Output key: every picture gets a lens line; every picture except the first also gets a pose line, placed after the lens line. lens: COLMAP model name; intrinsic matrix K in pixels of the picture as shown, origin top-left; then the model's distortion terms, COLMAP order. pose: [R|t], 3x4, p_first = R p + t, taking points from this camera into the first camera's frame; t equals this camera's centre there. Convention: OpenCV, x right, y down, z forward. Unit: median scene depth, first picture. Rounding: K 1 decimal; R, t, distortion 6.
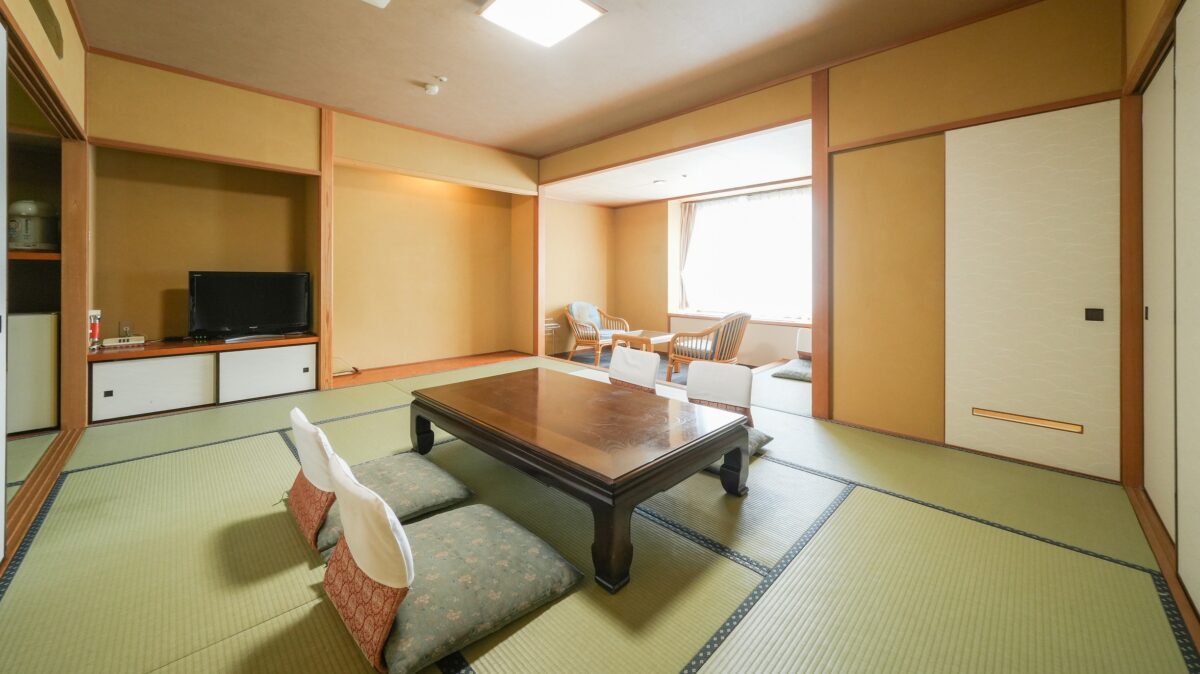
lens RADIAL K [[435.4, 0, 598.0], [0, 435.4, 278.9], [0, 0, 1]] dist [-0.000552, -0.000005]
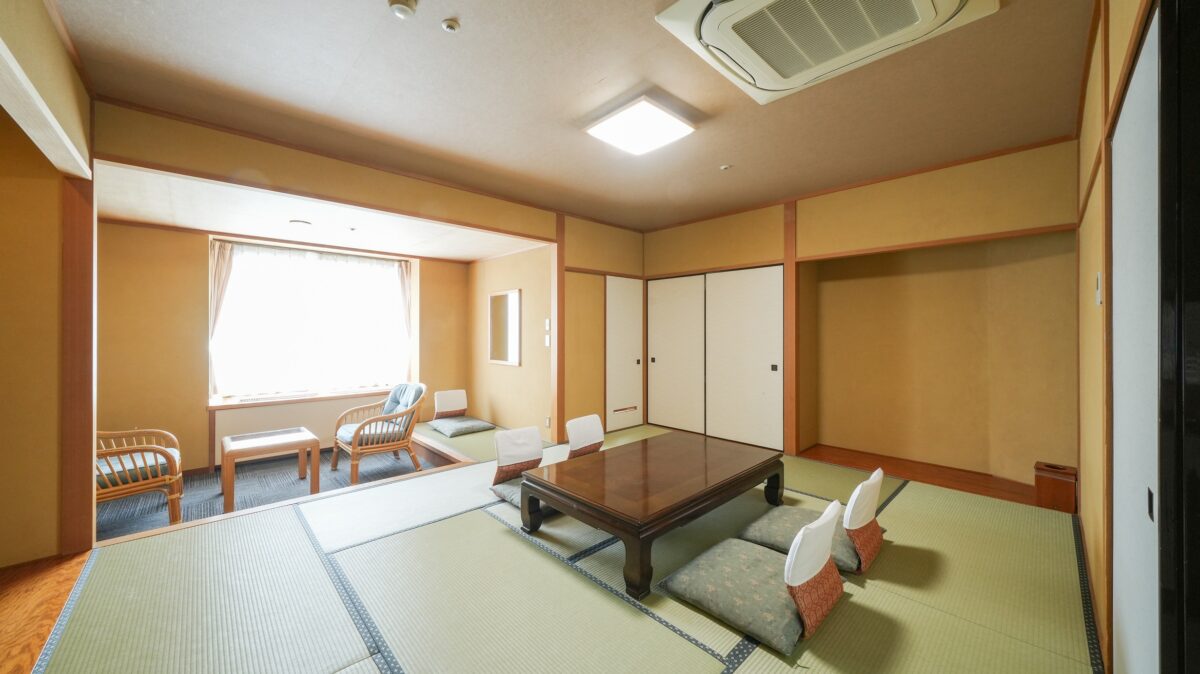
lens RADIAL K [[419.5, 0, 595.5], [0, 419.5, 330.8], [0, 0, 1]] dist [-0.009334, 0.000021]
pose [[0.024641, 0.002347, 0.999694, -0.496422], [0.001004, 0.999997, -0.002373, -0.035280], [-0.999696, 0.001062, 0.024638, 0.445253]]
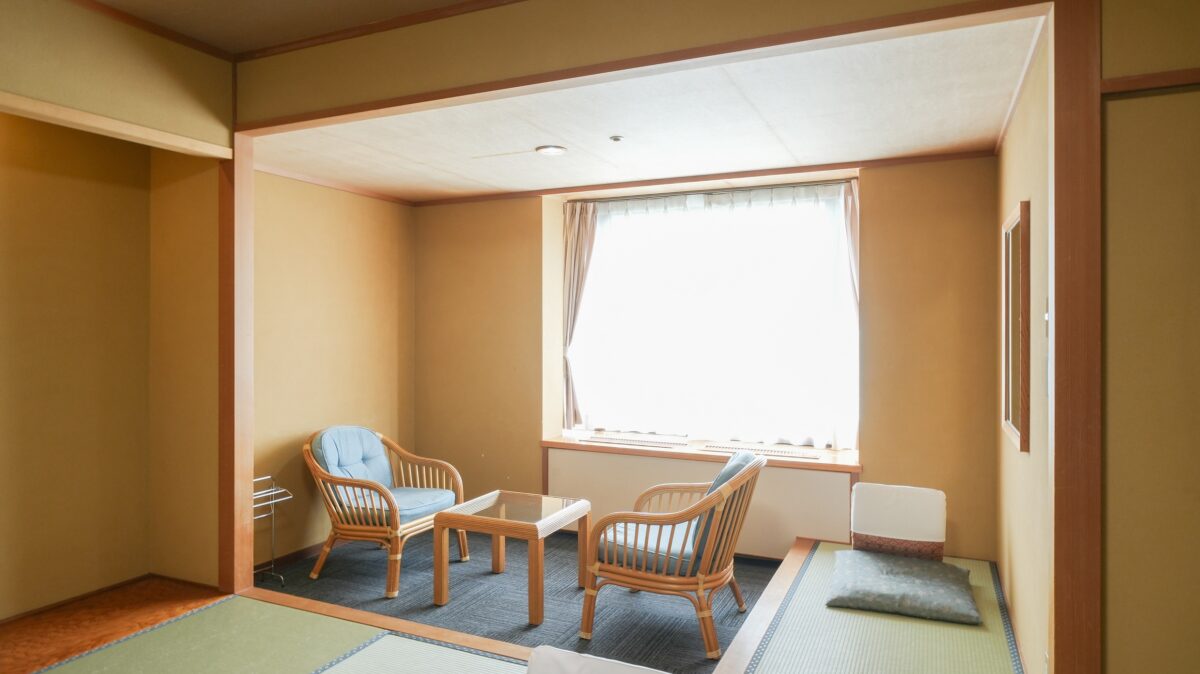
lens RADIAL K [[734.4, 0, 592.1], [0, 734.4, 332.0], [0, 0, 1]] dist [0.002295, -0.000080]
pose [[0.939813, -0.002433, 0.341682, -0.059626], [0.000874, 0.999989, 0.004715, -0.043144], [-0.341689, -0.004132, 0.939804, 0.282323]]
